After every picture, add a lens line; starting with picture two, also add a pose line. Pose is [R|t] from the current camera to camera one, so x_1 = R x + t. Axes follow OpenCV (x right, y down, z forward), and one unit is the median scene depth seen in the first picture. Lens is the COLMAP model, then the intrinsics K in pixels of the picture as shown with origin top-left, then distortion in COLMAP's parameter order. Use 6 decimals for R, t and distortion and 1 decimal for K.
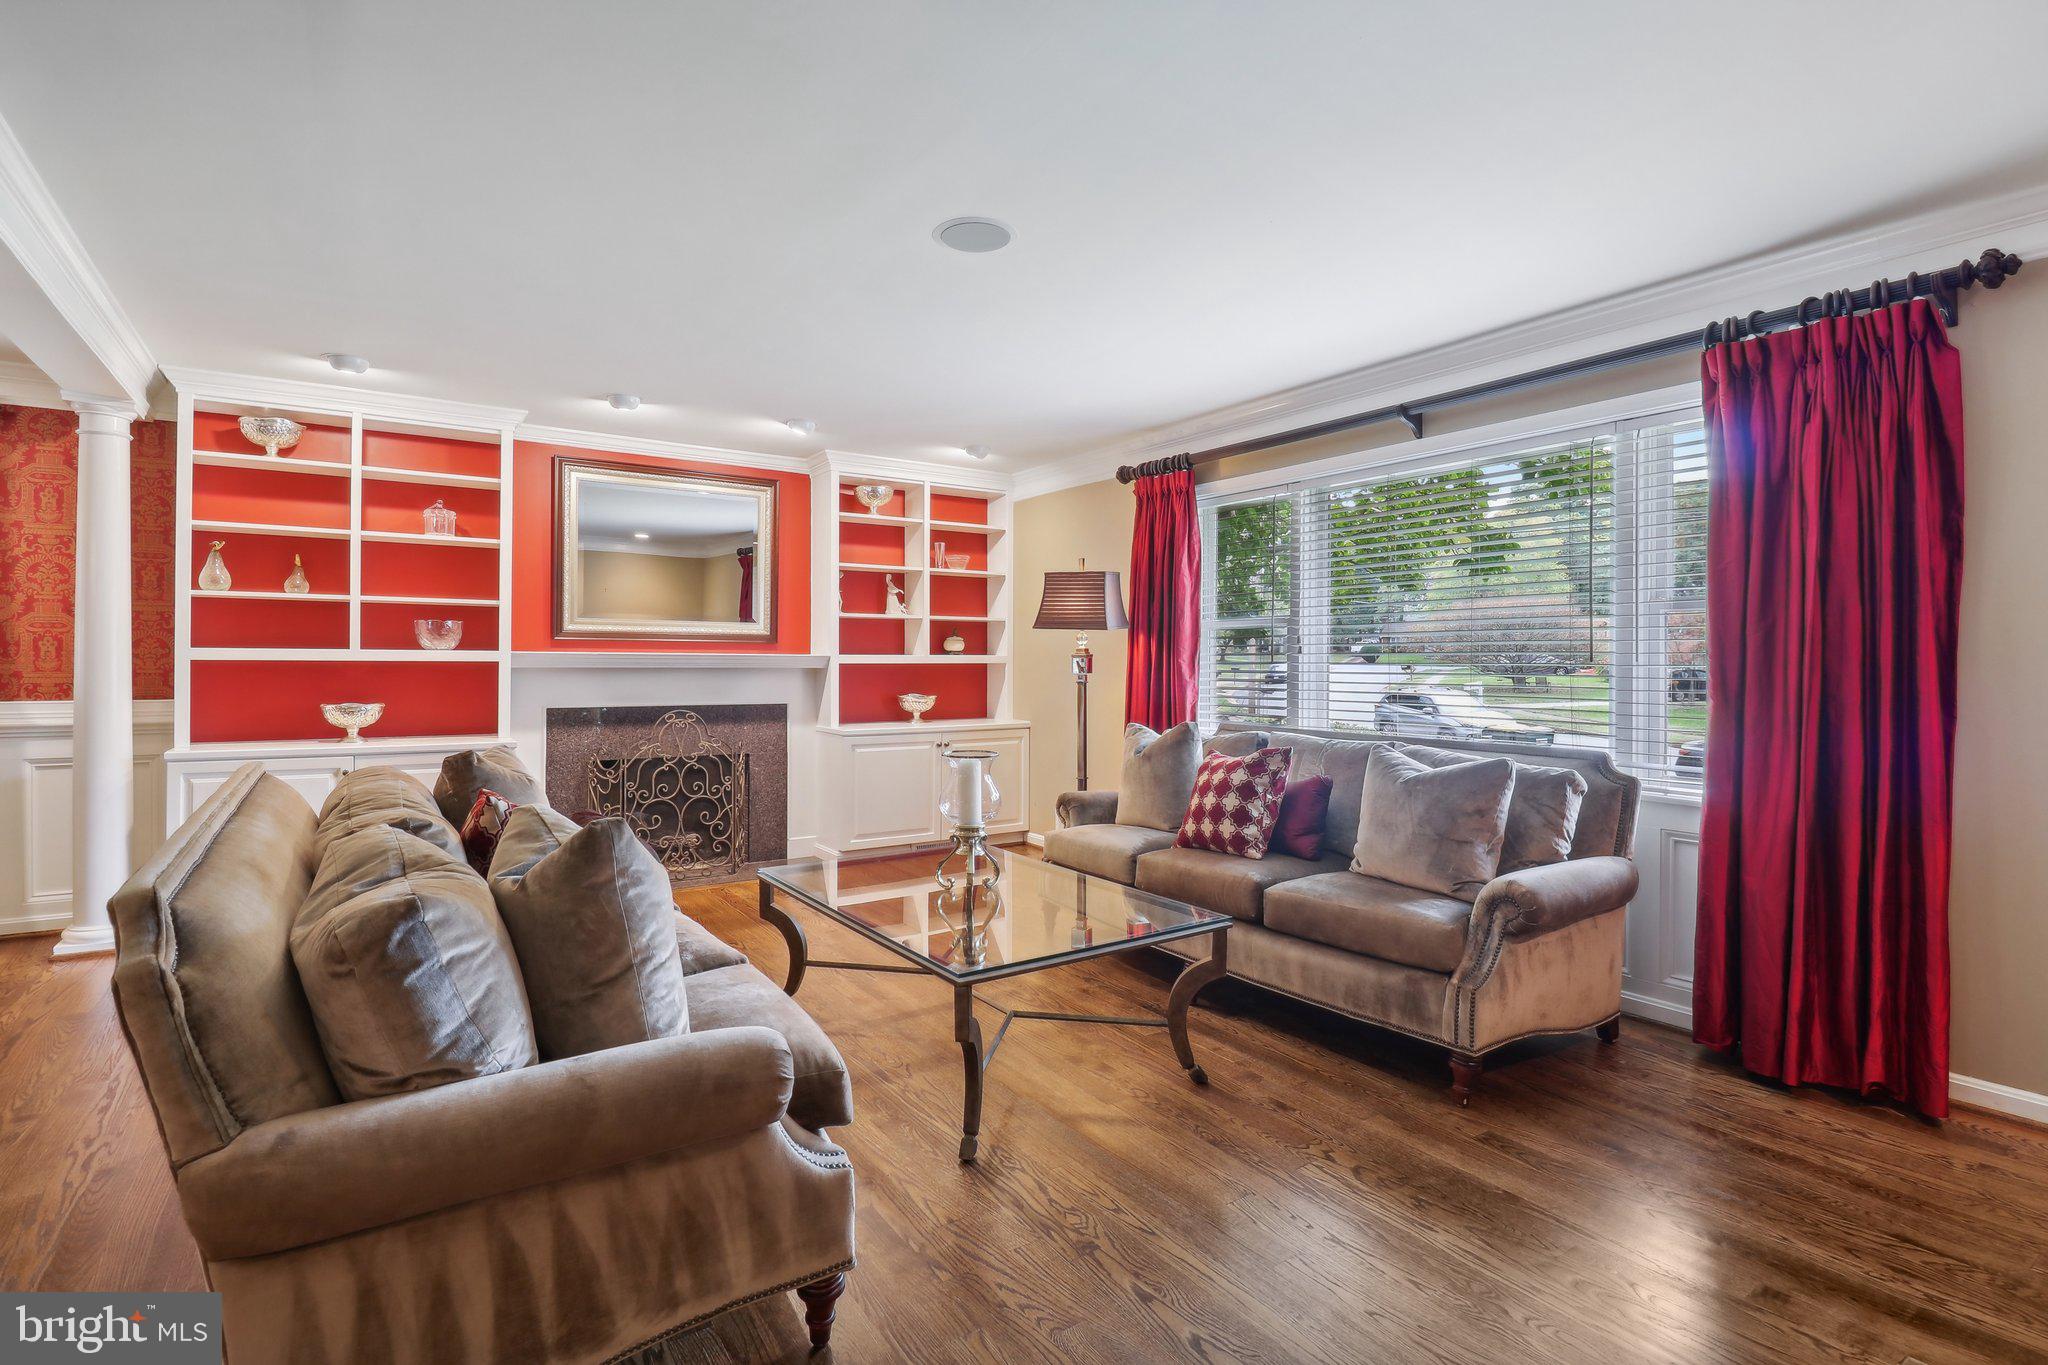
lens RADIAL K [[961.5, 0, 1024.0], [0, 961.5, 682.5], [0, 0, 1]] dist [0.000084, -0.021913]
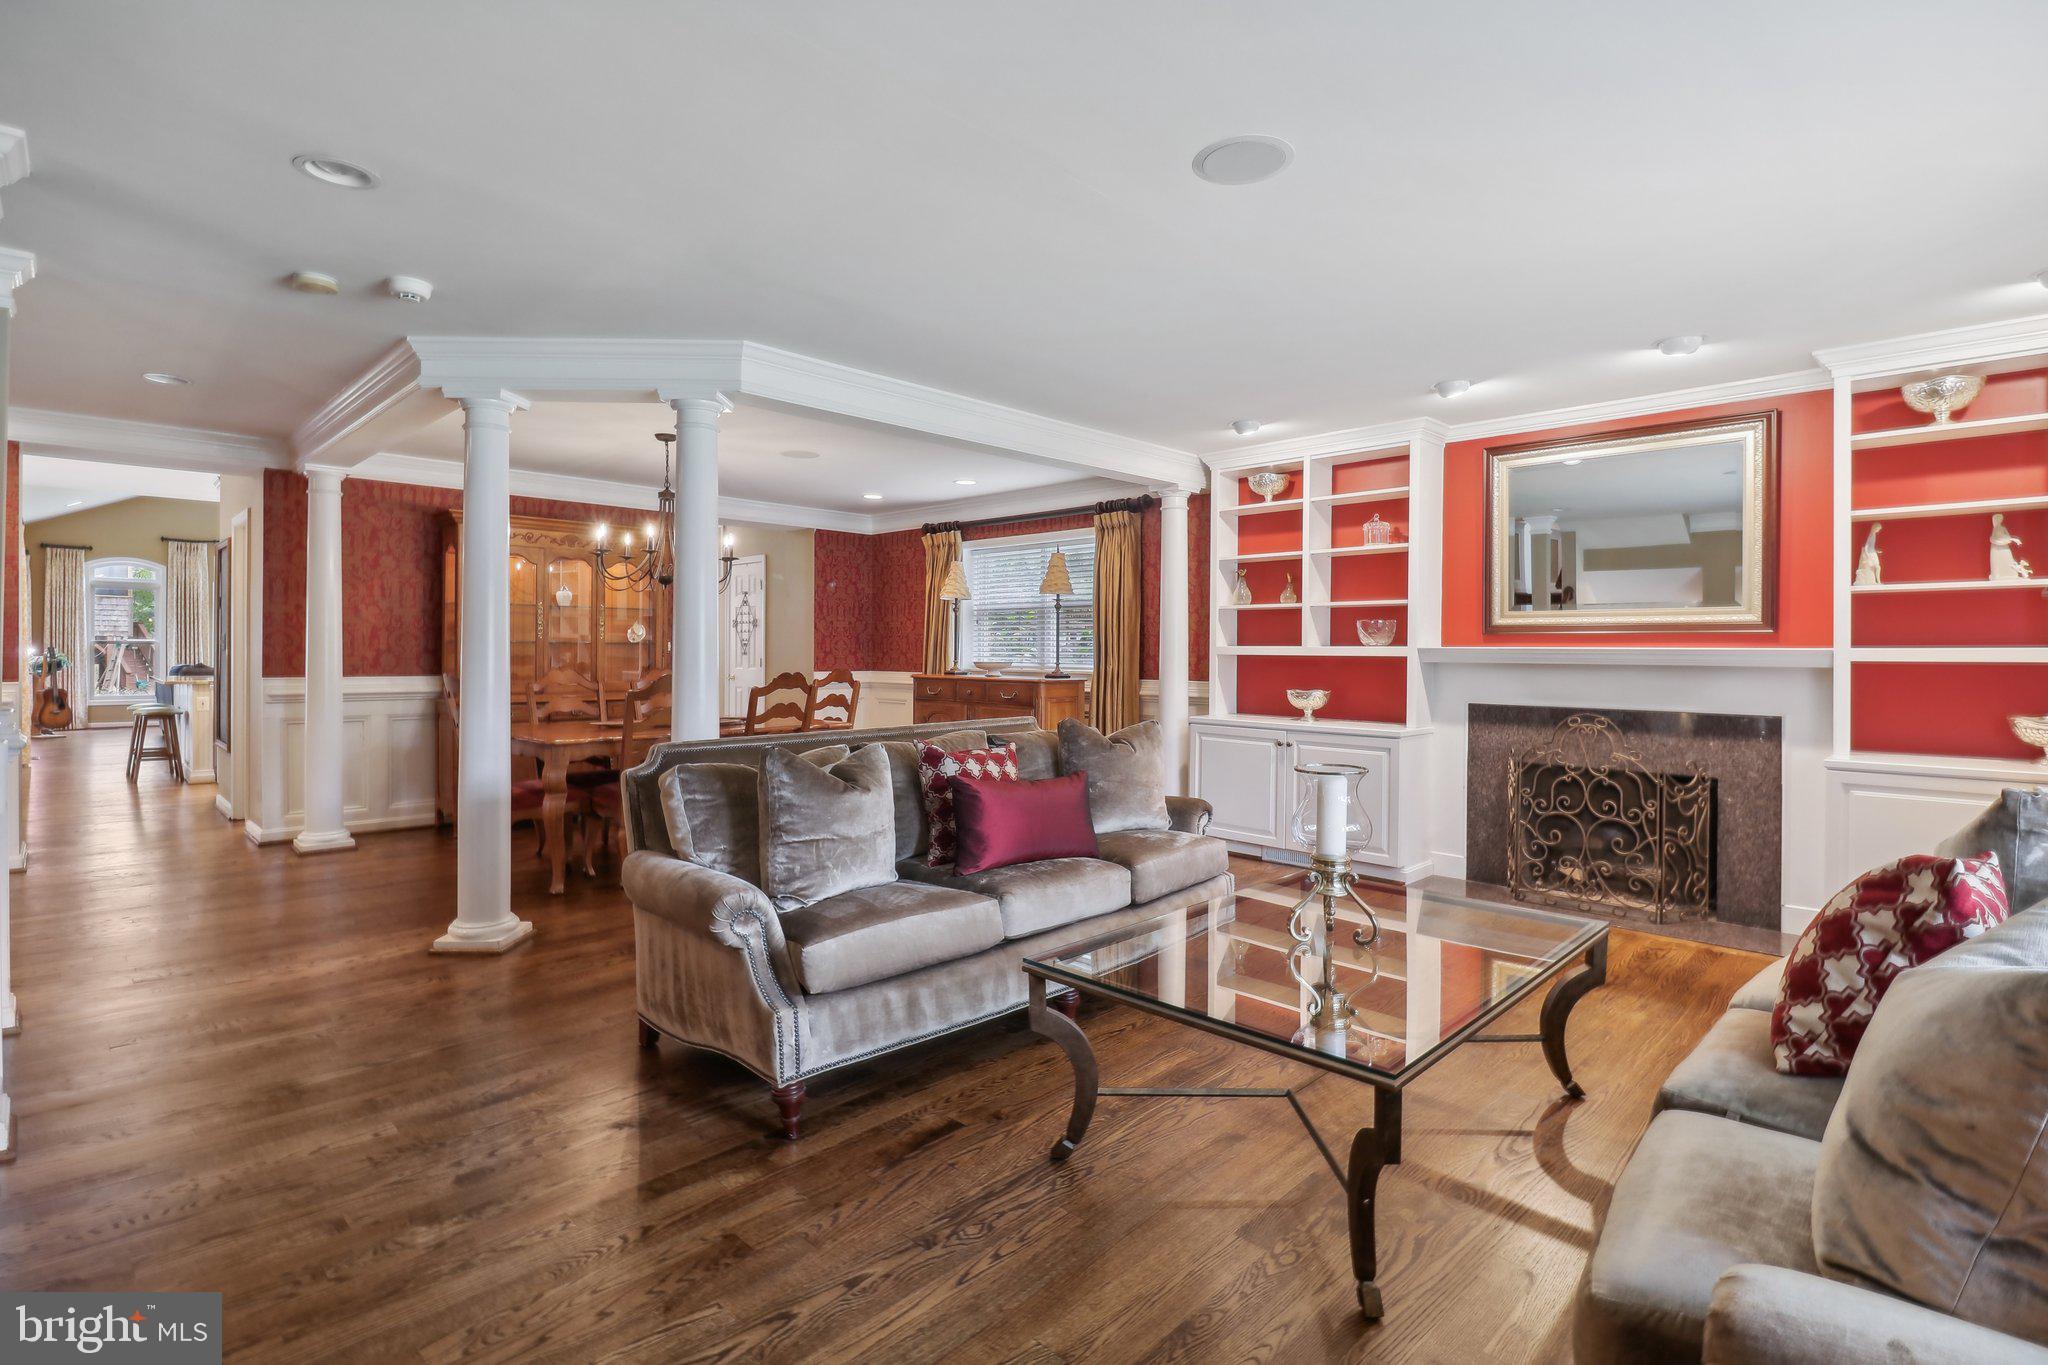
lens RADIAL K [[976.6, 0, 1022.5], [0, 976.6, 668.4], [0, 0, 1]] dist [0.017077, -0.023002]
pose [[0.188529, 0.013540, -0.981974, 0.418396], [-0.025180, 0.999643, 0.008949, -0.007059], [0.981745, 0.023039, 0.188803, 0.346531]]
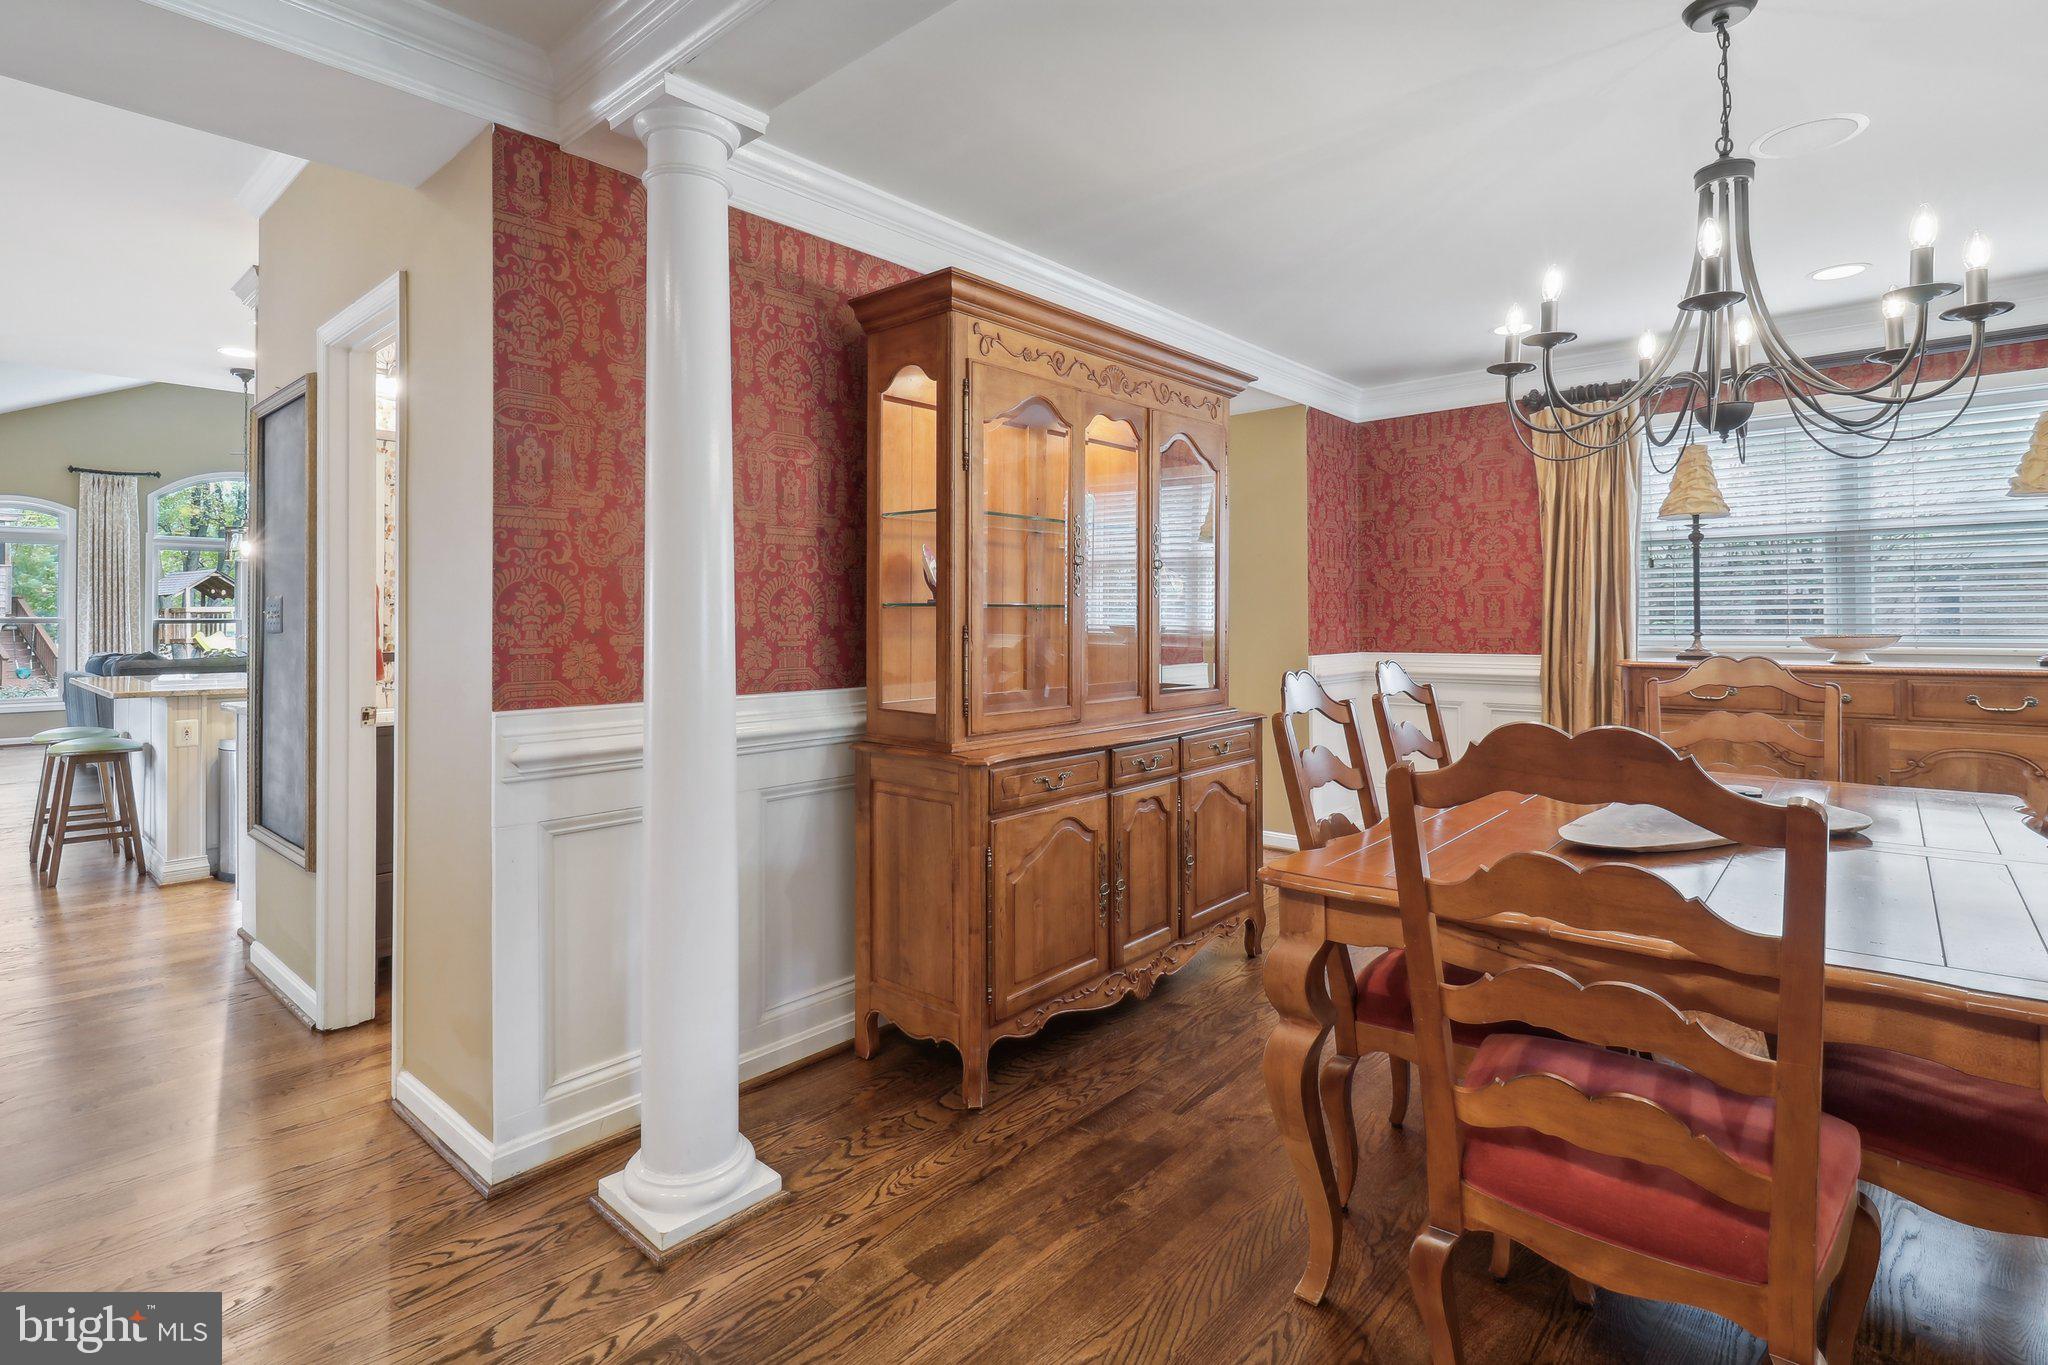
lens RADIAL K [[985.9, 0, 1017.5], [0, 985.9, 629.8], [0, 0, 1]] dist [0.013338, -0.013289]
pose [[0.247207, 0.004591, -0.968952, -0.382437], [-0.011388, 0.999933, 0.001832, -0.001533], [0.968896, 0.010582, 0.247243, -0.175713]]
